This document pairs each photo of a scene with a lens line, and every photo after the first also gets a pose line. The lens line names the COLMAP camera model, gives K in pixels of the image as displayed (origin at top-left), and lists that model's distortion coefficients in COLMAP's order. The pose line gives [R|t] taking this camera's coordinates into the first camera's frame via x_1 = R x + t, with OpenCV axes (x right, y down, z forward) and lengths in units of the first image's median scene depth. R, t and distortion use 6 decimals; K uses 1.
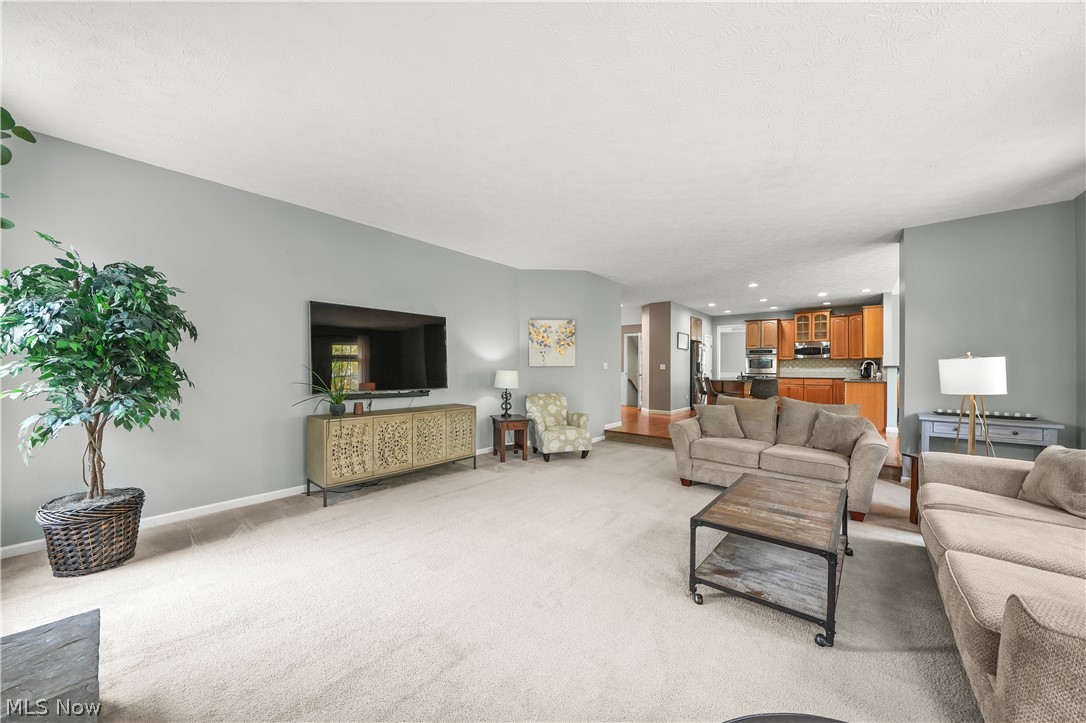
lens RADIAL K [[372.4, 0, 545.6], [0, 372.4, 366.7], [0, 0, 1]] dist [-0.017511, 0.000280]
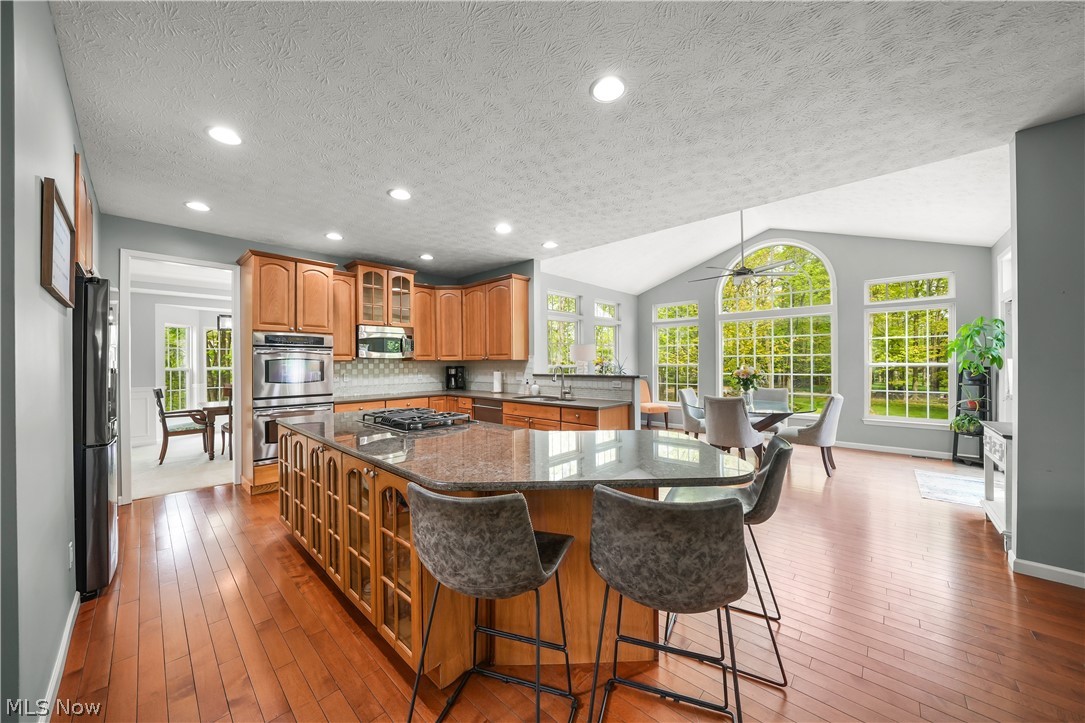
lens RADIAL K [[372.0, 0, 549.9], [0, 372.0, 362.8], [0, 0, 1]] dist [-0.017511, 0.000280]
pose [[0.018314, -0.004091, 0.999824, 0.211338], [0.011769, 0.999923, 0.003875, -0.016508], [-0.999763, 0.011696, 0.018360, 0.771627]]
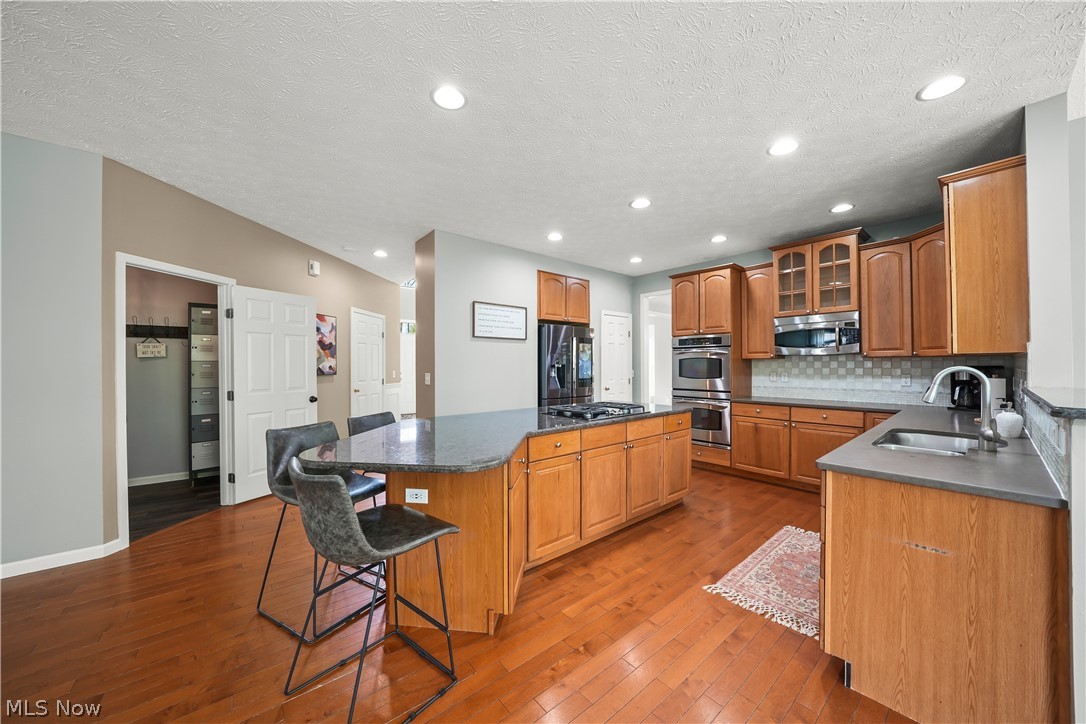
lens RADIAL K [[372.4, 0, 548.3], [0, 372.4, 362.5], [0, 0, 1]] dist [-0.017511, 0.000280]
pose [[0.986470, -0.007849, -0.163756, 0.503796], [0.006965, 0.999958, -0.005972, -0.014843], [0.163796, 0.004750, 0.986483, 0.557025]]
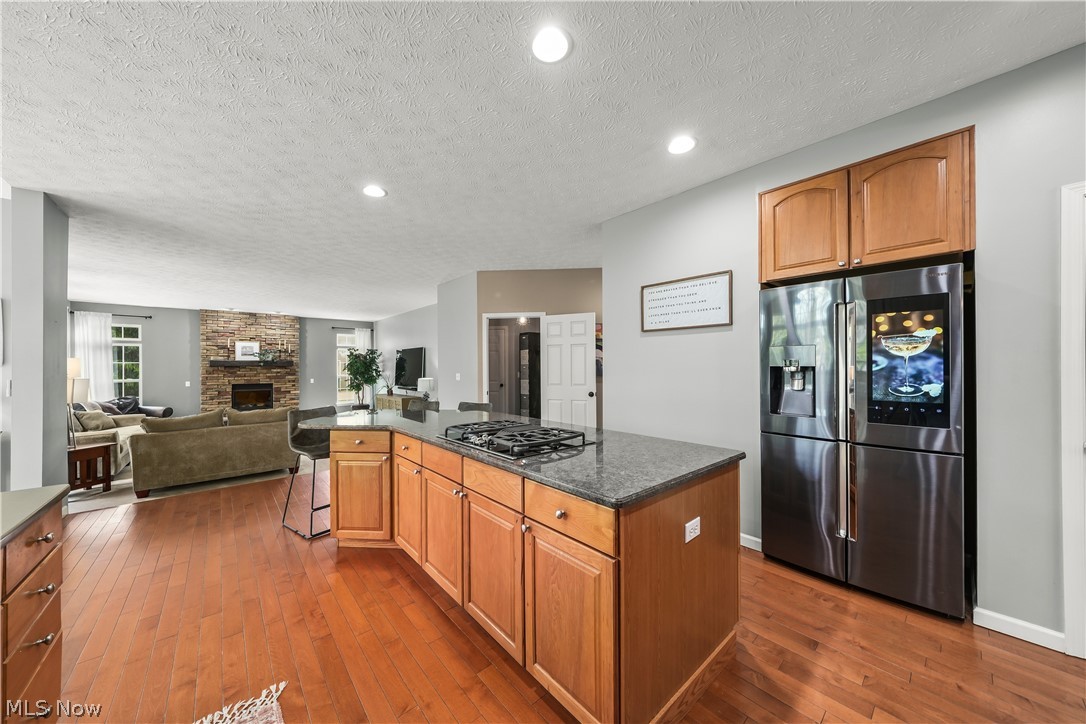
lens RADIAL K [[372.4, 0, 542.6], [0, 372.4, 365.1], [0, 0, 1]] dist [-0.017511, 0.000280]
pose [[-0.132052, -0.011961, -0.991171, 0.700677], [-0.000290, 0.999928, -0.012029, -0.012640], [0.991243, -0.001301, -0.132046, 0.925498]]
